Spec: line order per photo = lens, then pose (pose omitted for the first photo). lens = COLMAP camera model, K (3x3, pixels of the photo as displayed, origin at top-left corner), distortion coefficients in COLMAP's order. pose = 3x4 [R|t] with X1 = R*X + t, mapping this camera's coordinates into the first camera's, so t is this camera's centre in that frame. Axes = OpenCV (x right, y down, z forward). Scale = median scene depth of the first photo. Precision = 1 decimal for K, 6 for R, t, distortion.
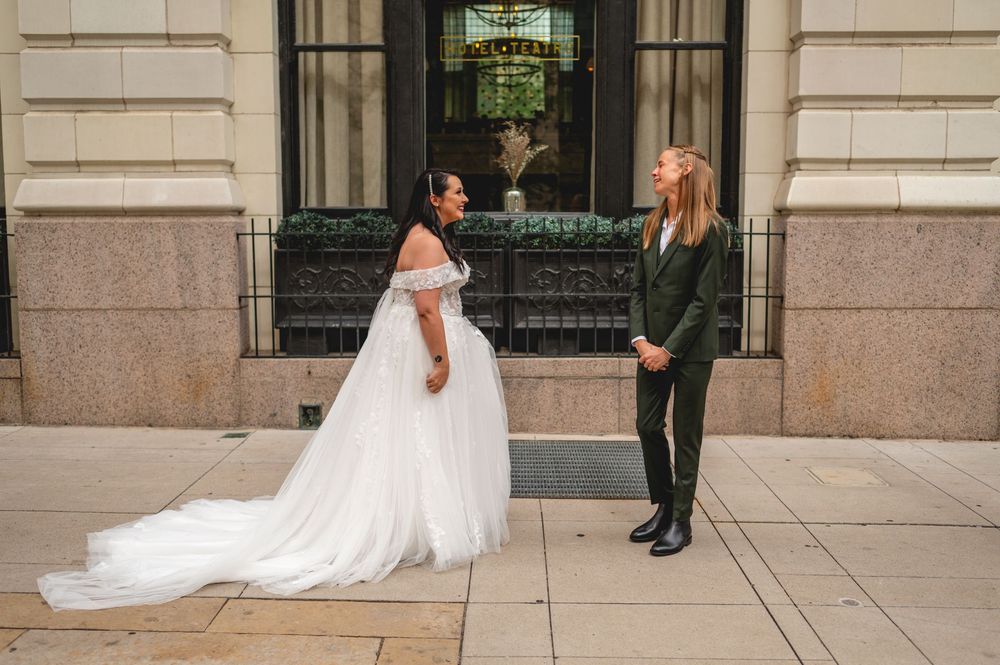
lens RADIAL K [[988.6, 0, 499.7], [0, 988.6, 329.9], [0, 0, 1]] dist [-0.005061, 0.008591]
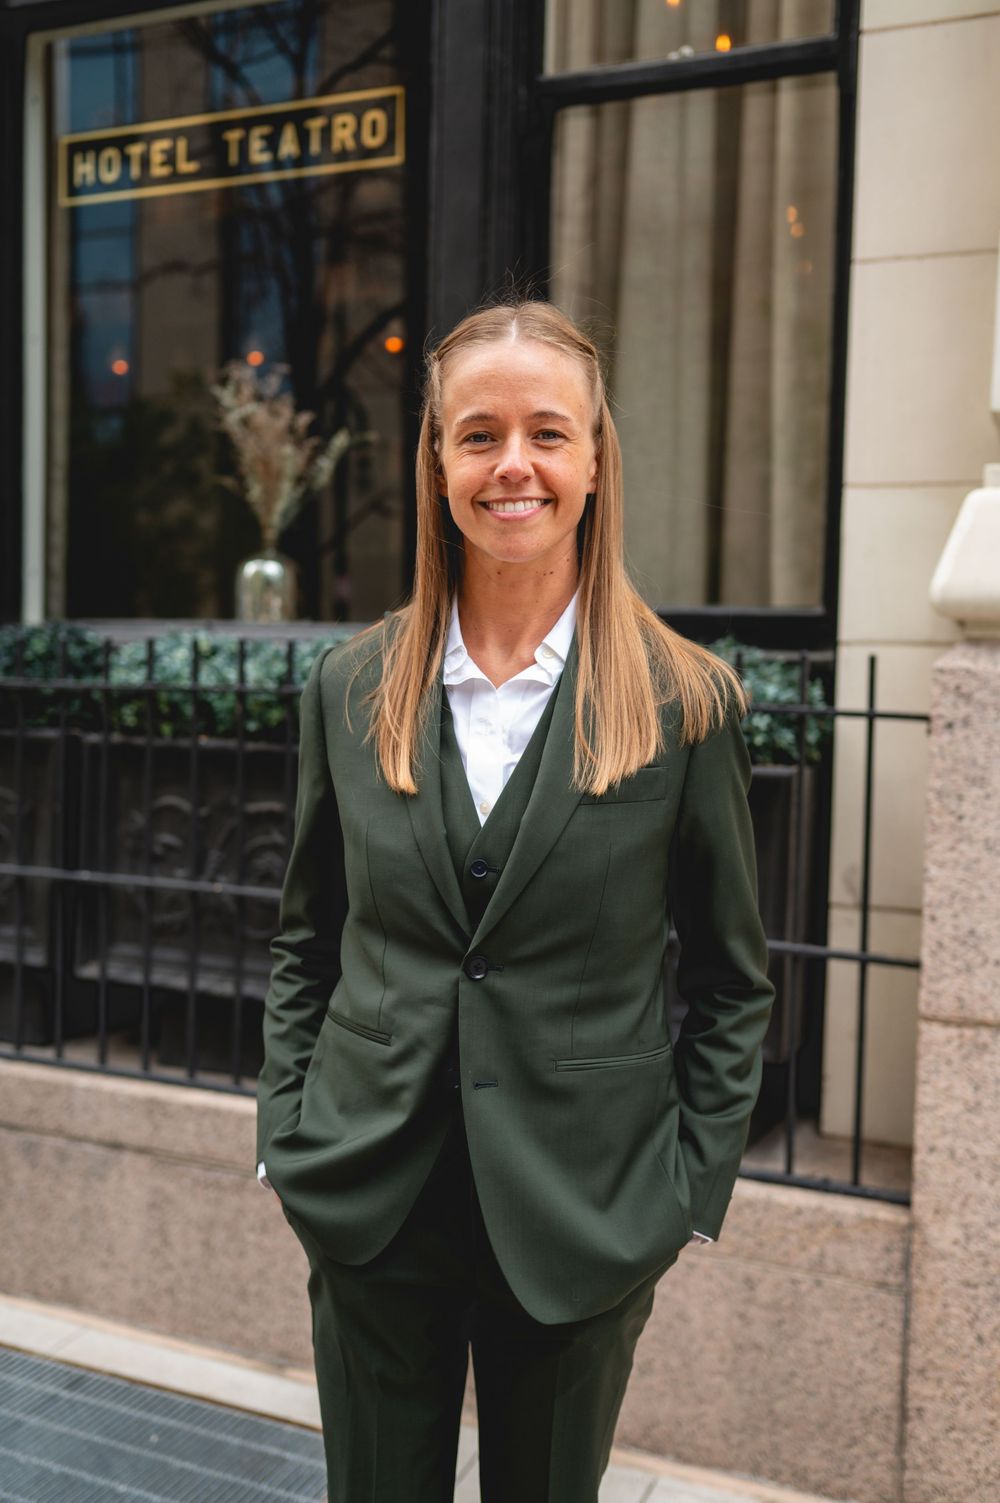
lens RADIAL K [[1493.7, 0, 492.2], [0, 1493.7, 752.9], [0, 0, 1]] dist [-0.008395, 0.013073]
pose [[0.920458, 0.044514, -0.388299, 0.330041], [-0.059503, 0.997872, -0.026656, -0.070646], [0.386286, 0.047641, 0.921148, 0.603807]]
